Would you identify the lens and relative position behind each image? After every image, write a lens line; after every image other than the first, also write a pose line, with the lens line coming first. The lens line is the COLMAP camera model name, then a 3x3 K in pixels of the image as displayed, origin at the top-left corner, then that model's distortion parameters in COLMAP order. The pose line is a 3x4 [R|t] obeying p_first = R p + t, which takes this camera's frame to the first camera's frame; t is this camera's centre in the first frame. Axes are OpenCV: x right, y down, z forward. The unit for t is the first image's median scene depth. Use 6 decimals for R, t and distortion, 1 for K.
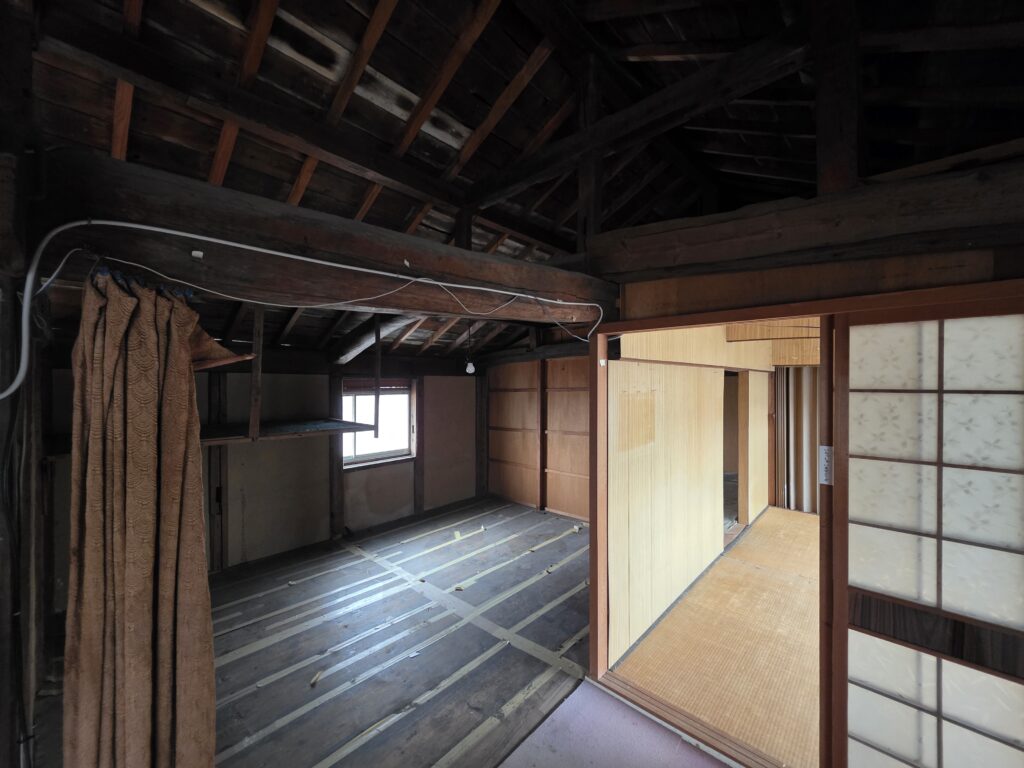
lens RADIAL K [[408.8, 0, 513.0], [0, 408.8, 384.0], [0, 0, 1]] dist [-0.000017, 0.000272]
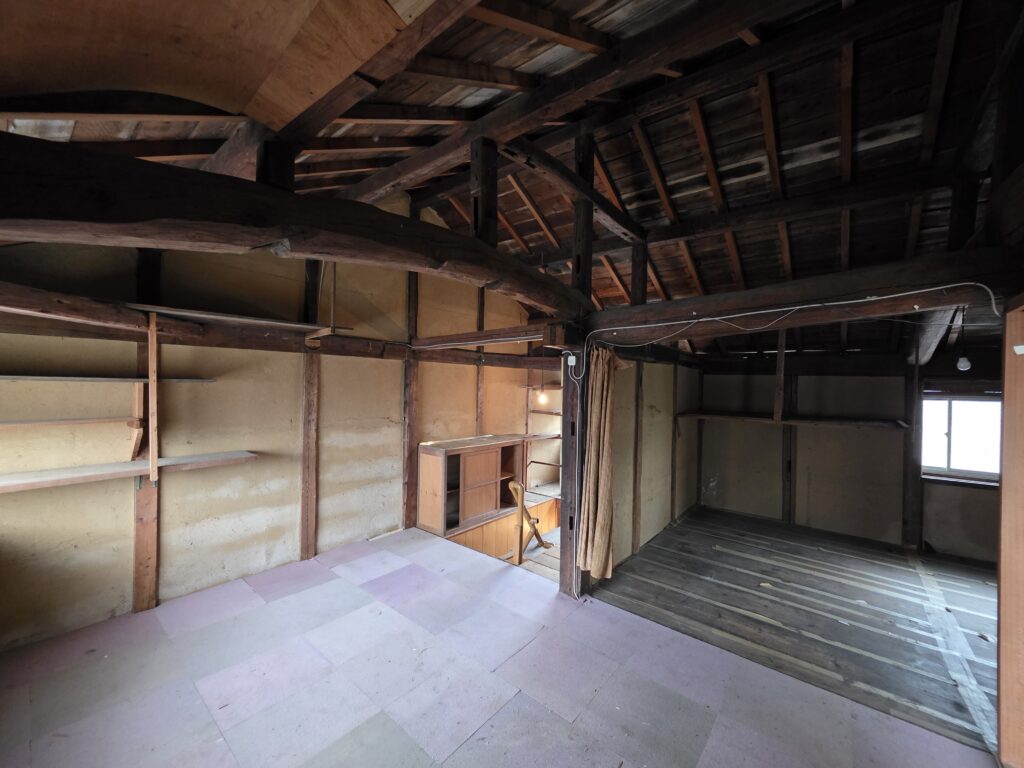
lens RADIAL K [[408.8, 0, 512.9], [0, 408.8, 384.8], [0, 0, 1]] dist [-0.000017, 0.000272]
pose [[0.054440, 0.003149, -0.998512, 0.617822], [-0.026172, 0.999656, 0.001726, 0.024529], [0.998174, 0.026040, 0.054503, 0.013339]]
